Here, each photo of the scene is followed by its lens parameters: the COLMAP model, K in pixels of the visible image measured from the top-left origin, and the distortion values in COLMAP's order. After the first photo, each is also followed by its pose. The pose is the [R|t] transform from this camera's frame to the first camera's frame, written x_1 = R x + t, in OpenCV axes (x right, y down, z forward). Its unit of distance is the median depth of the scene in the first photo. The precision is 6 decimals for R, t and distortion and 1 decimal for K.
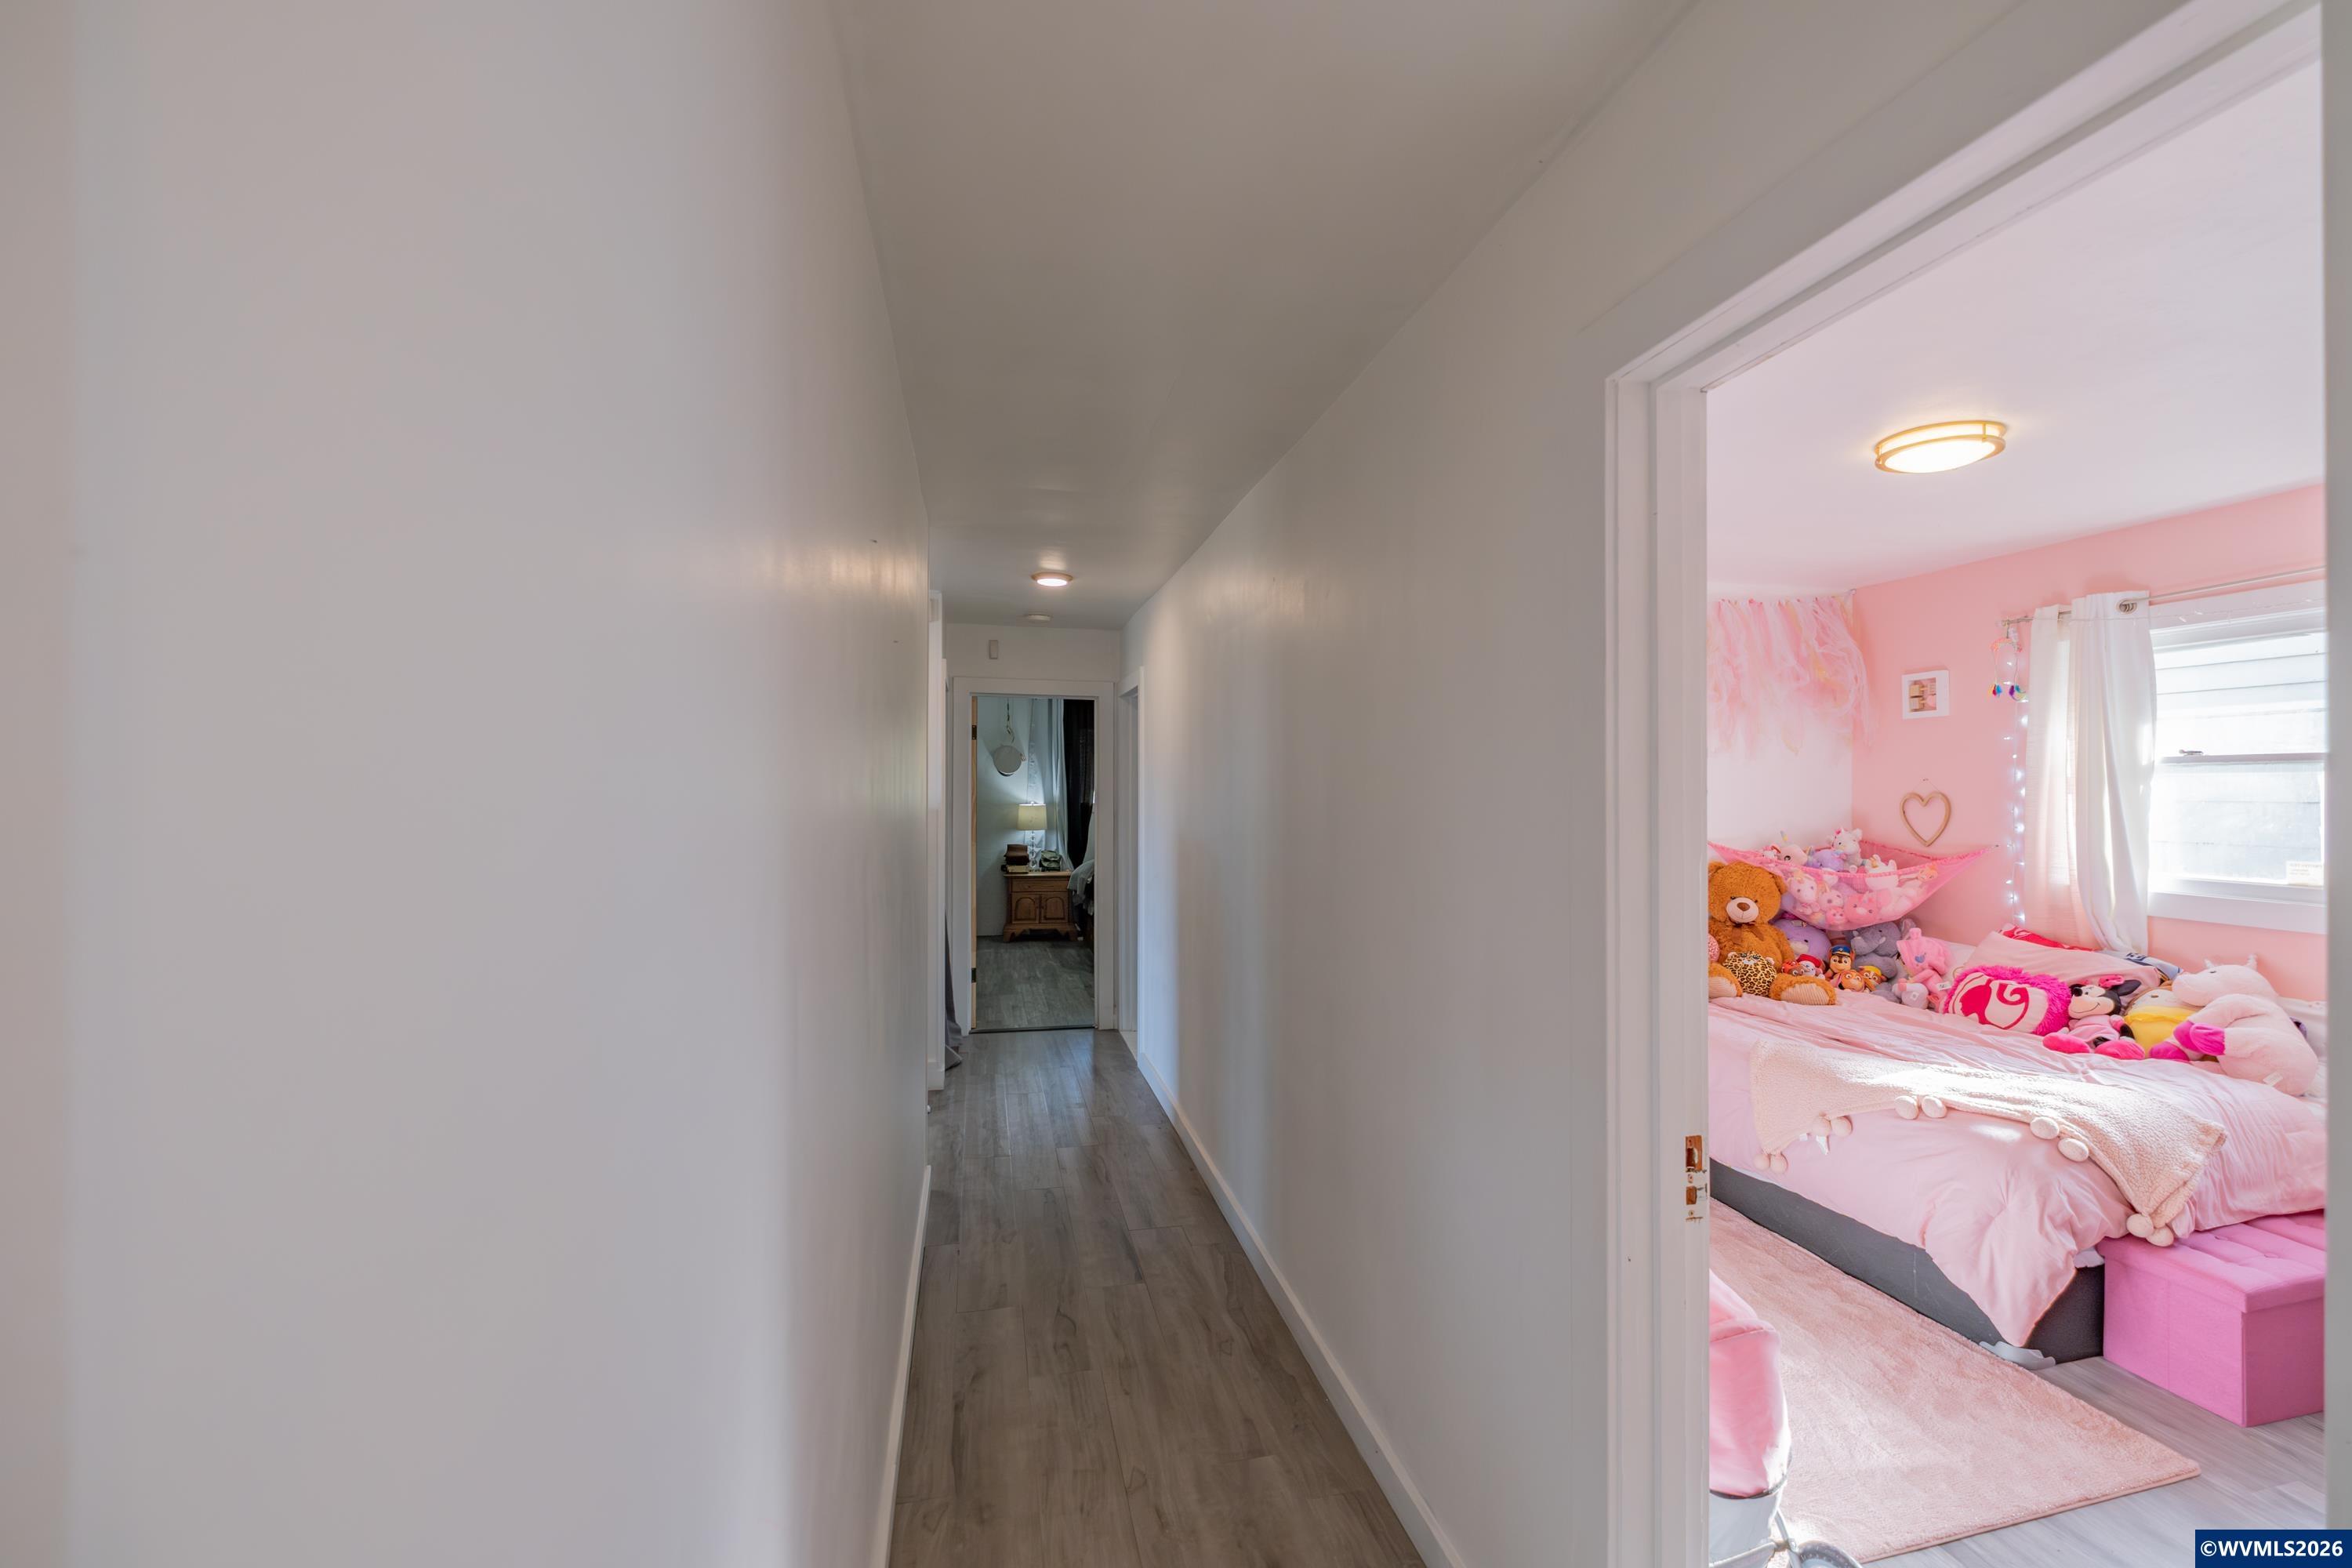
lens RADIAL K [[1078.4, 0, 1246.2], [0, 1078.4, 786.3], [0, 0, 1]] dist [-0.002342, -0.000993]
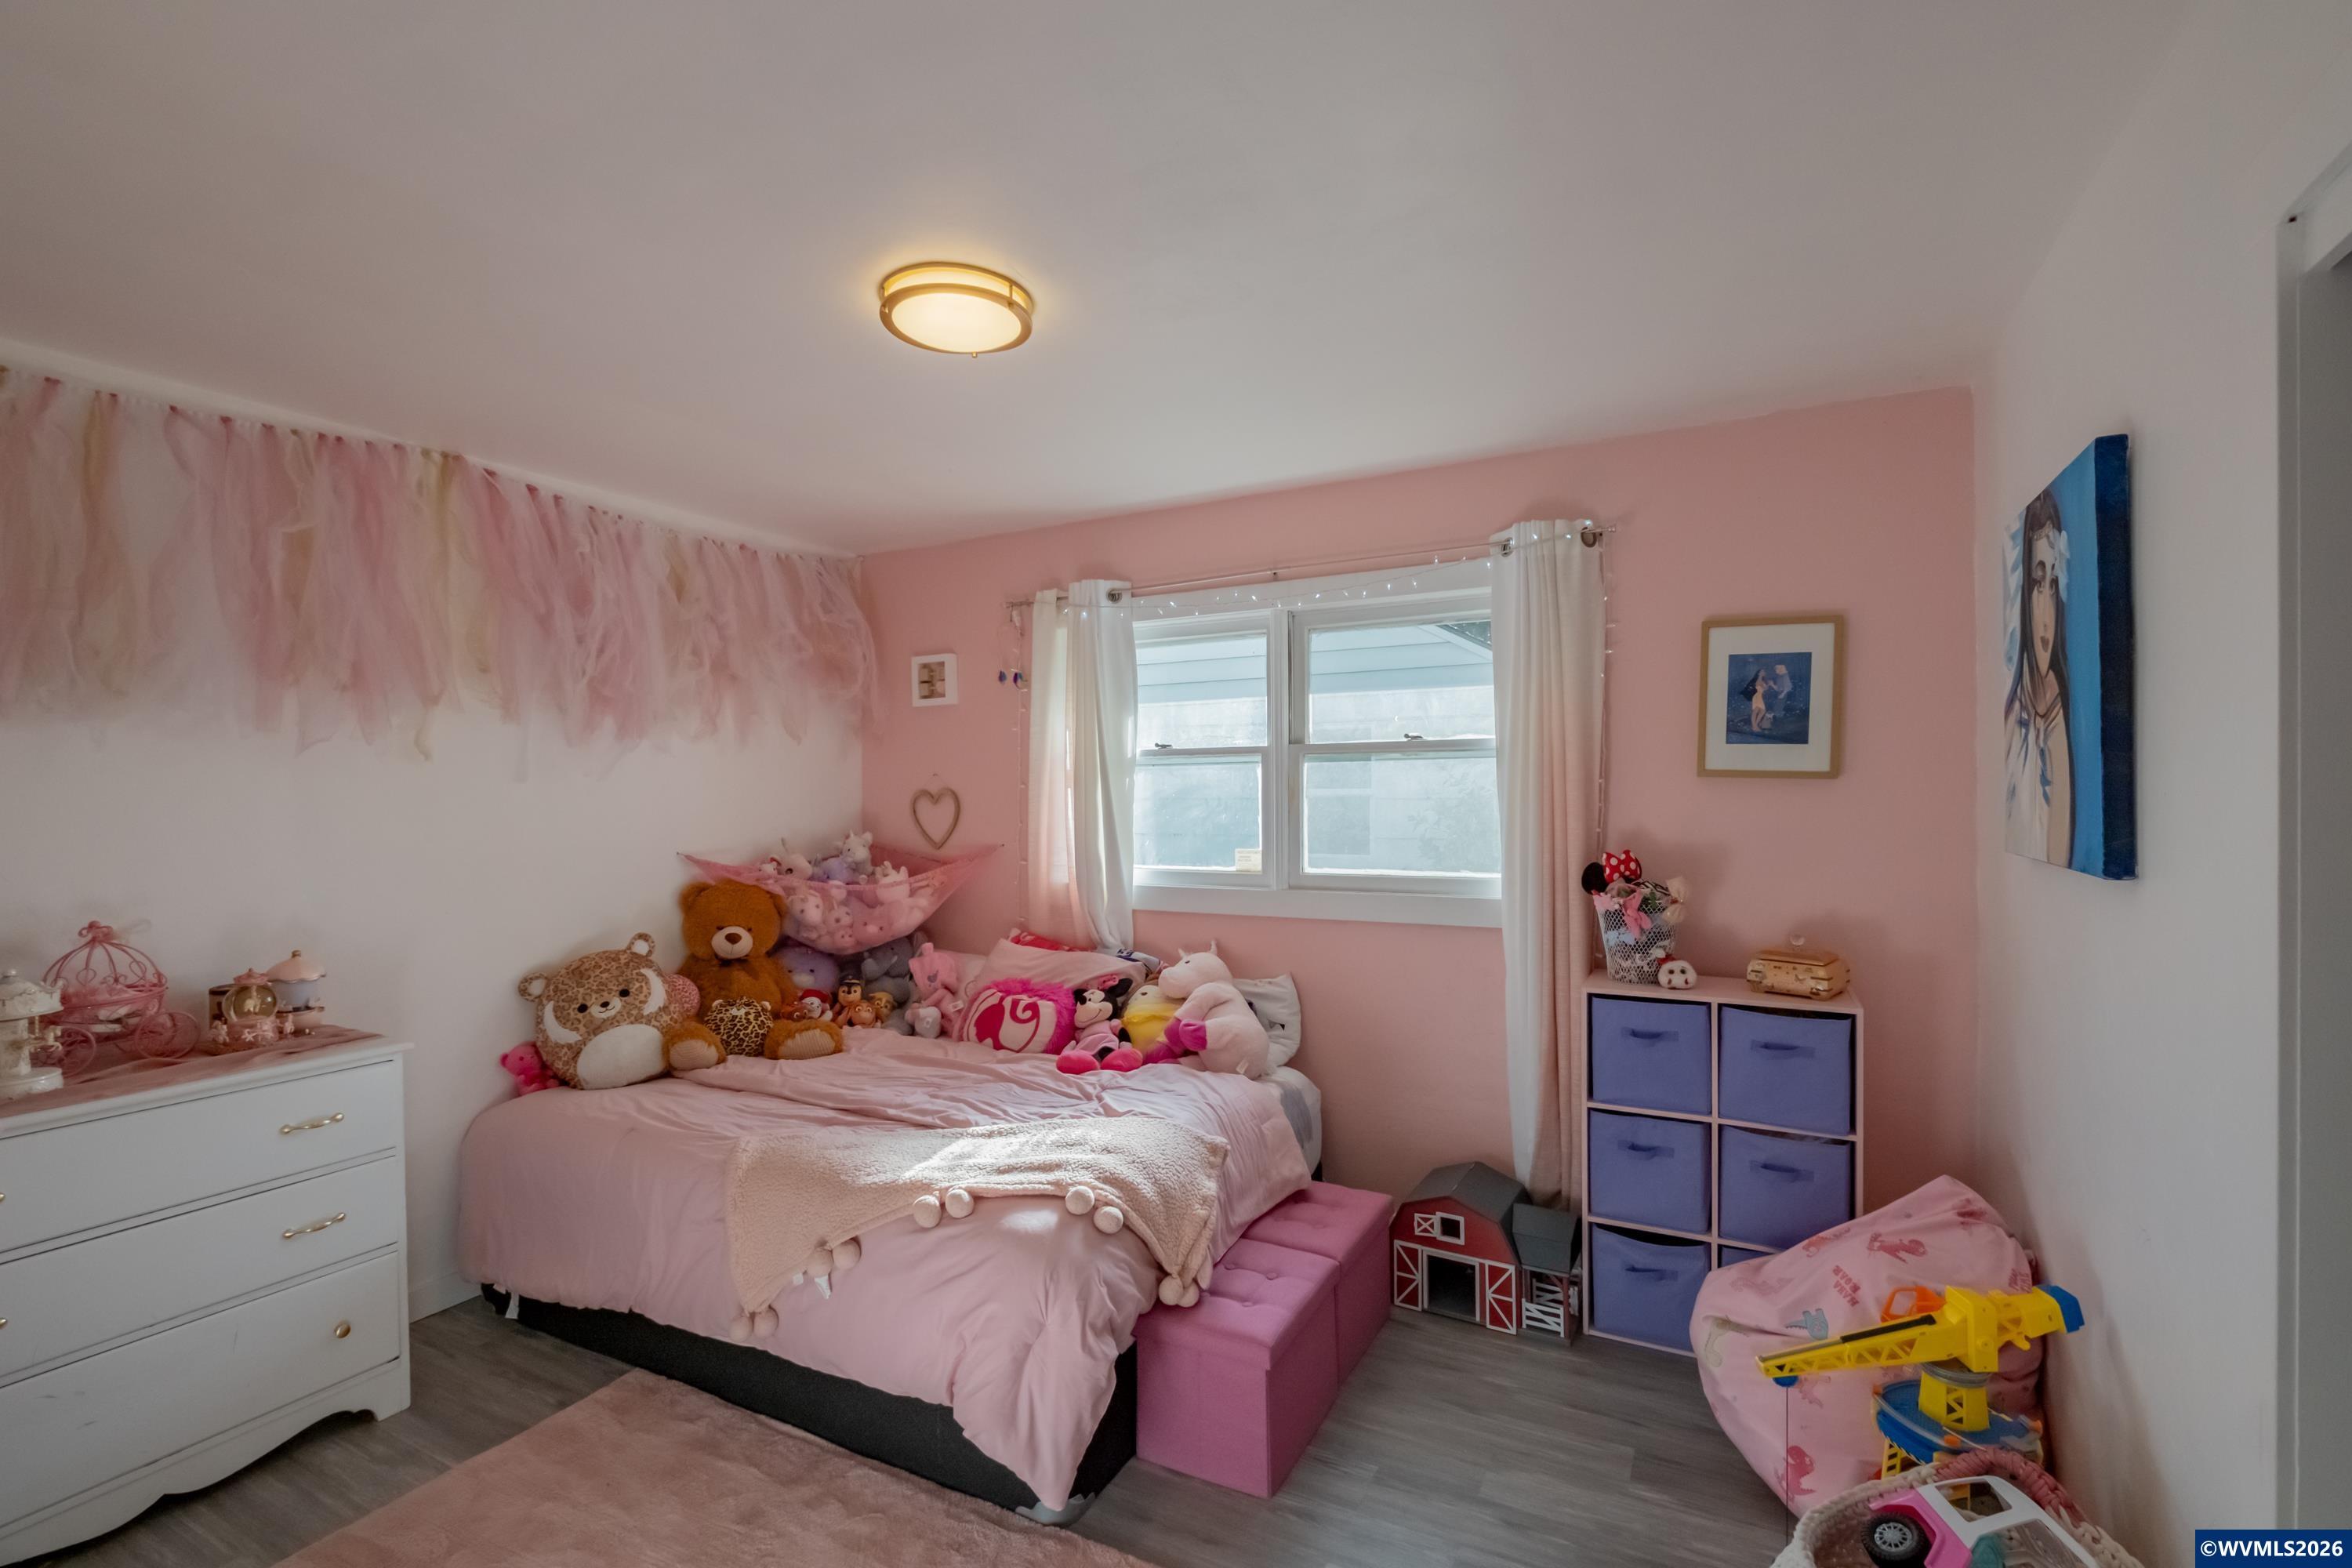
lens RADIAL K [[1016.2, 0, 1154.9], [0, 1016.2, 788.4], [0, 0, 1]] dist [-0.001485, -0.000006]
pose [[0.706077, -0.002783, 0.708130, 0.190052], [0.009658, 0.999937, -0.005700, 0.014065], [-0.708069, 0.010864, 0.706059, 0.323763]]
